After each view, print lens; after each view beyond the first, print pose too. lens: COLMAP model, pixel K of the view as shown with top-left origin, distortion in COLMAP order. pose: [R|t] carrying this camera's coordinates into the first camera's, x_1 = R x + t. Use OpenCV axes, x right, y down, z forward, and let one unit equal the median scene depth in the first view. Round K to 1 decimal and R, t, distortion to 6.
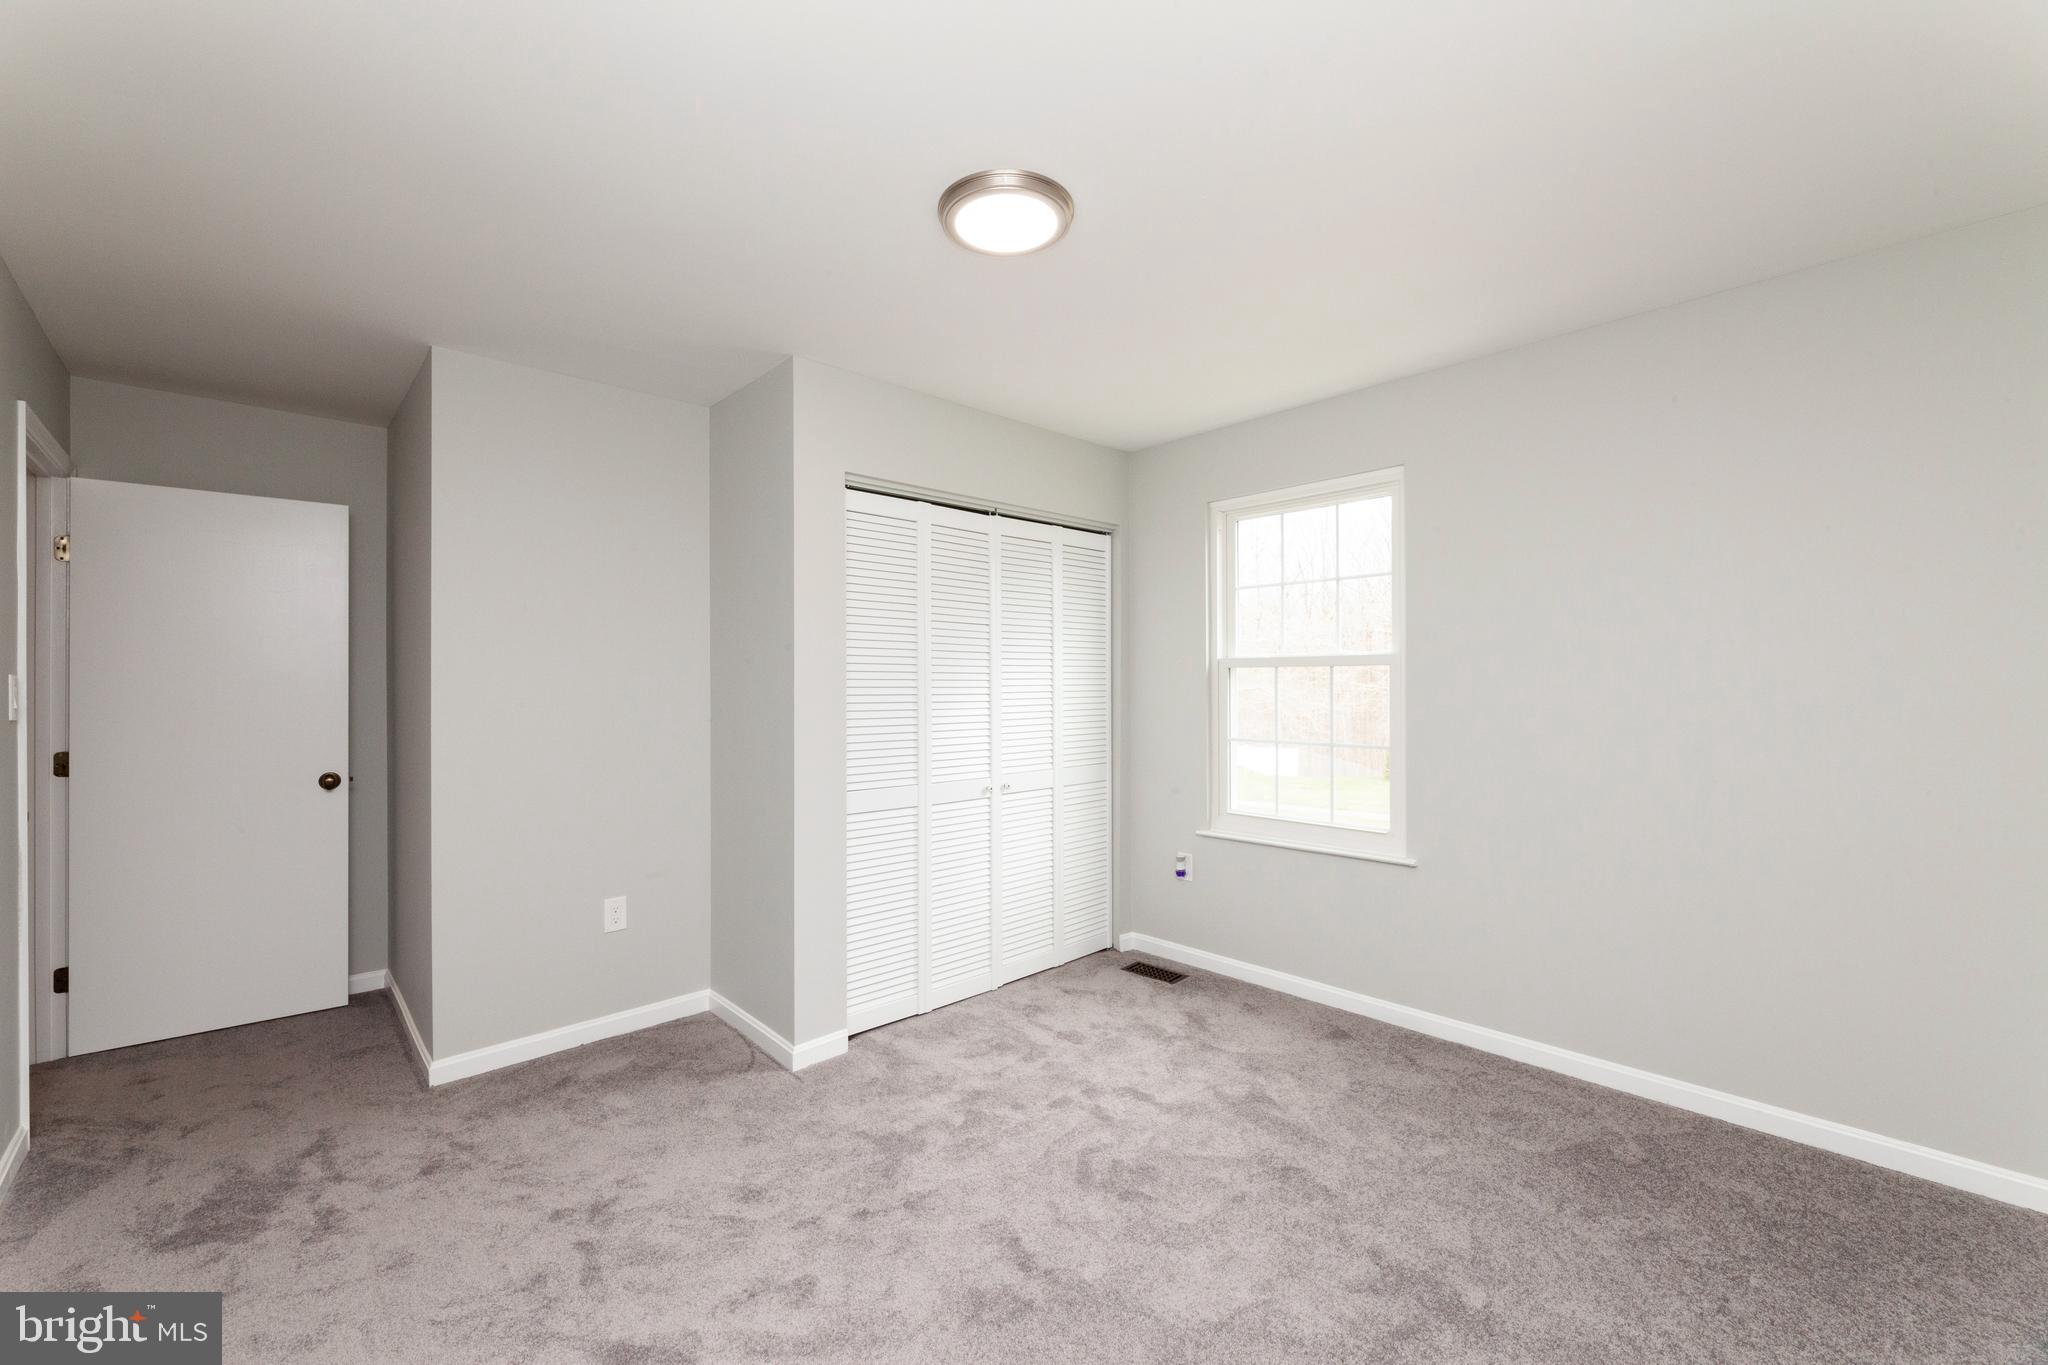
lens RADIAL K [[837.5, 0, 1022.0], [0, 837.5, 682.3], [0, 0, 1]] dist [-0.002300, 0.000120]
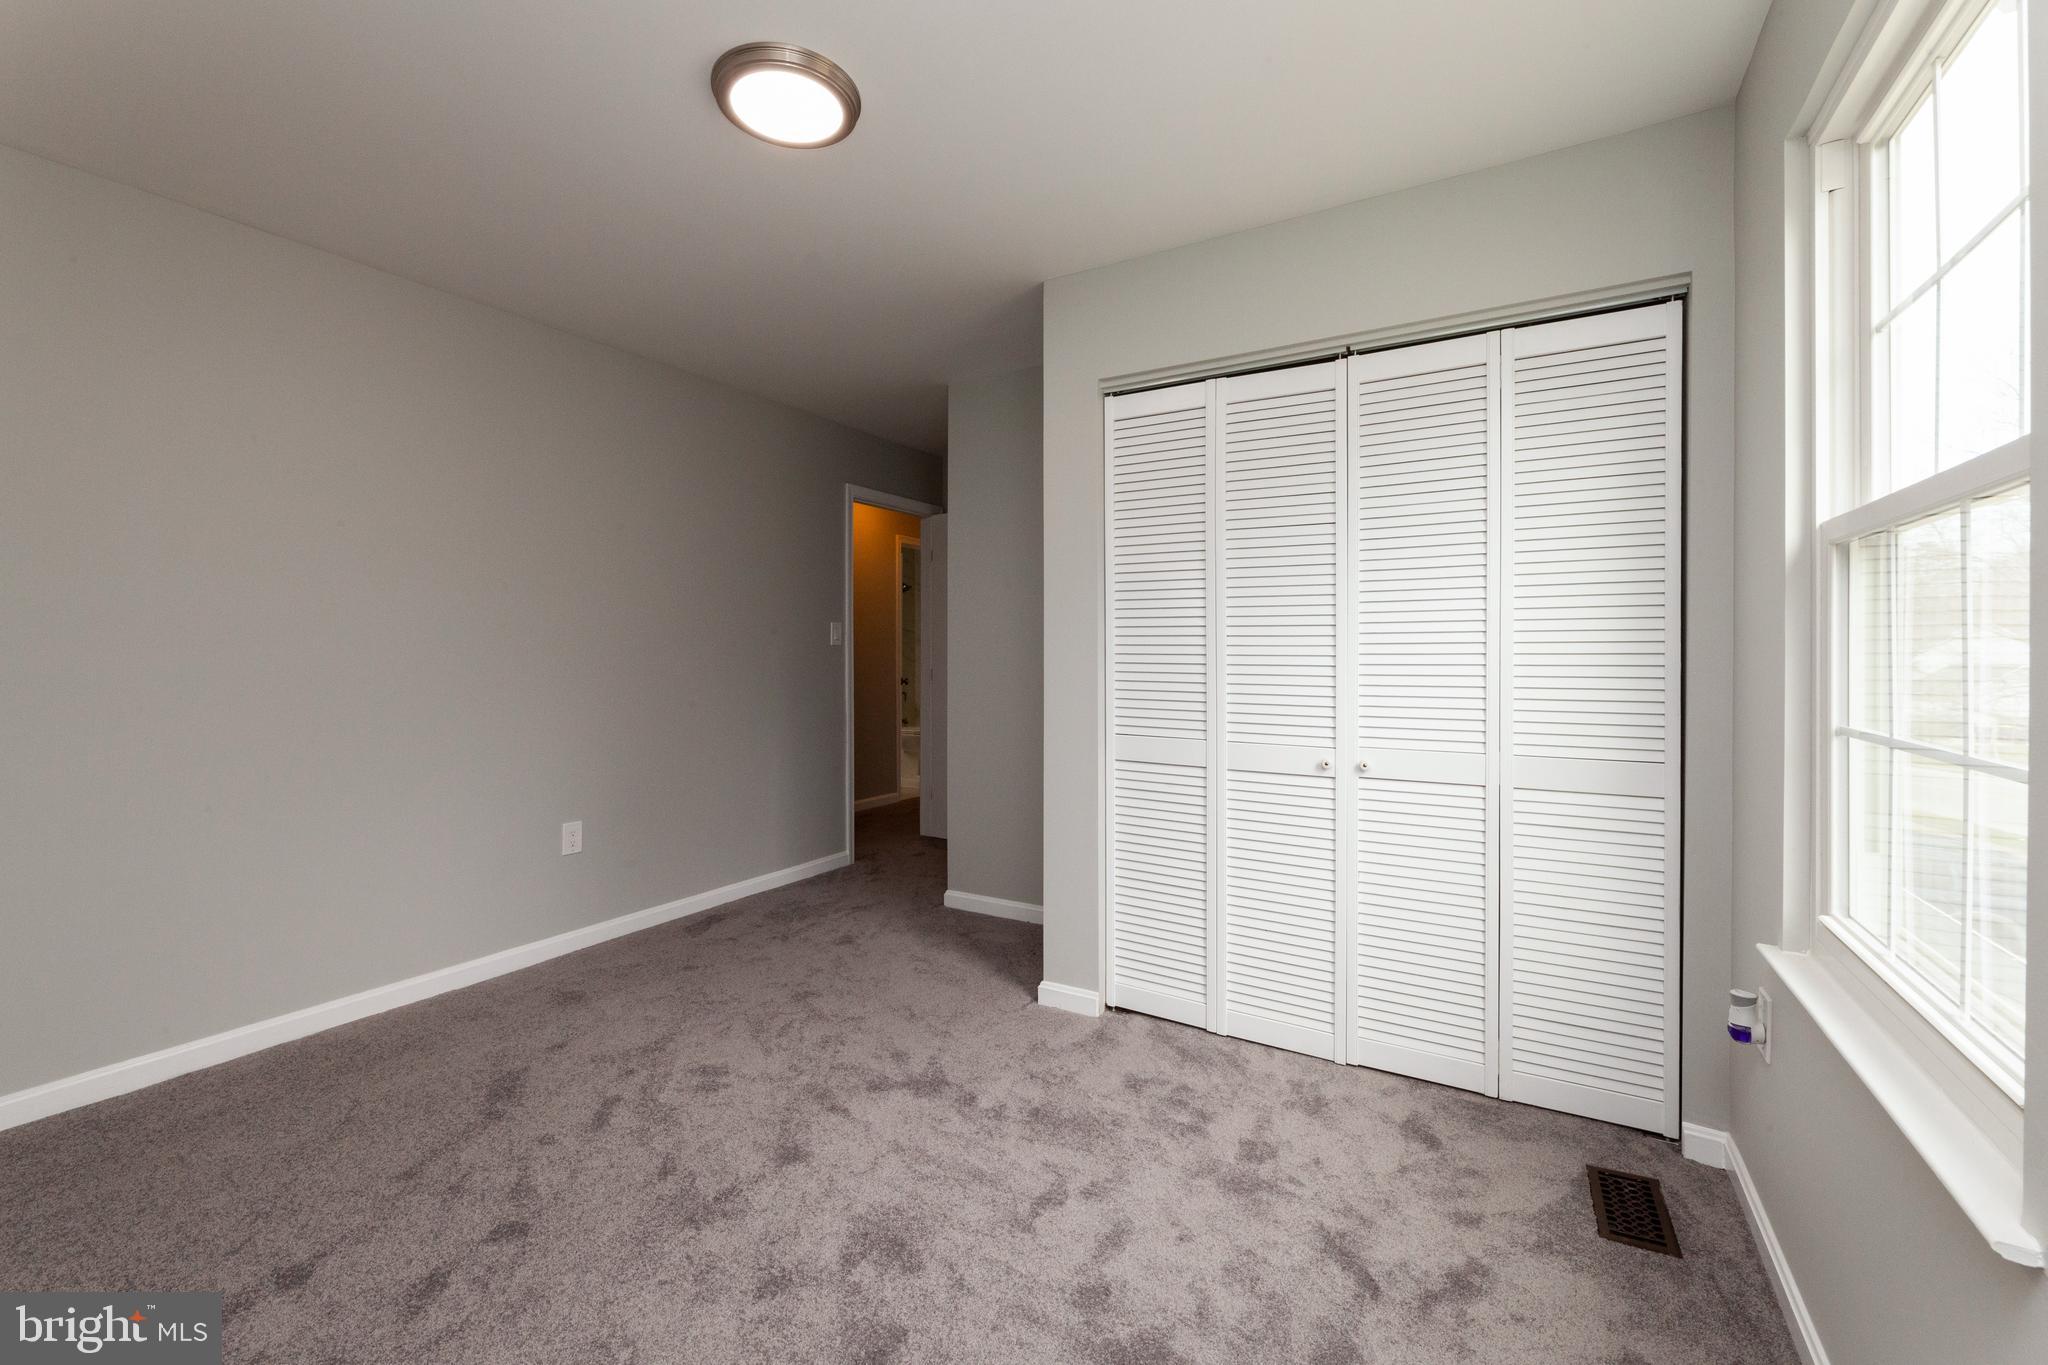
lens RADIAL K [[837.5, 0, 1010.1], [0, 837.5, 666.9], [0, 0, 1]] dist [-0.002300, 0.000120]
pose [[0.271252, 0.020578, -0.962288, 0.556825], [-0.008421, 0.999784, 0.019006, 0.037902], [0.962472, 0.002948, 0.271367, 0.580910]]
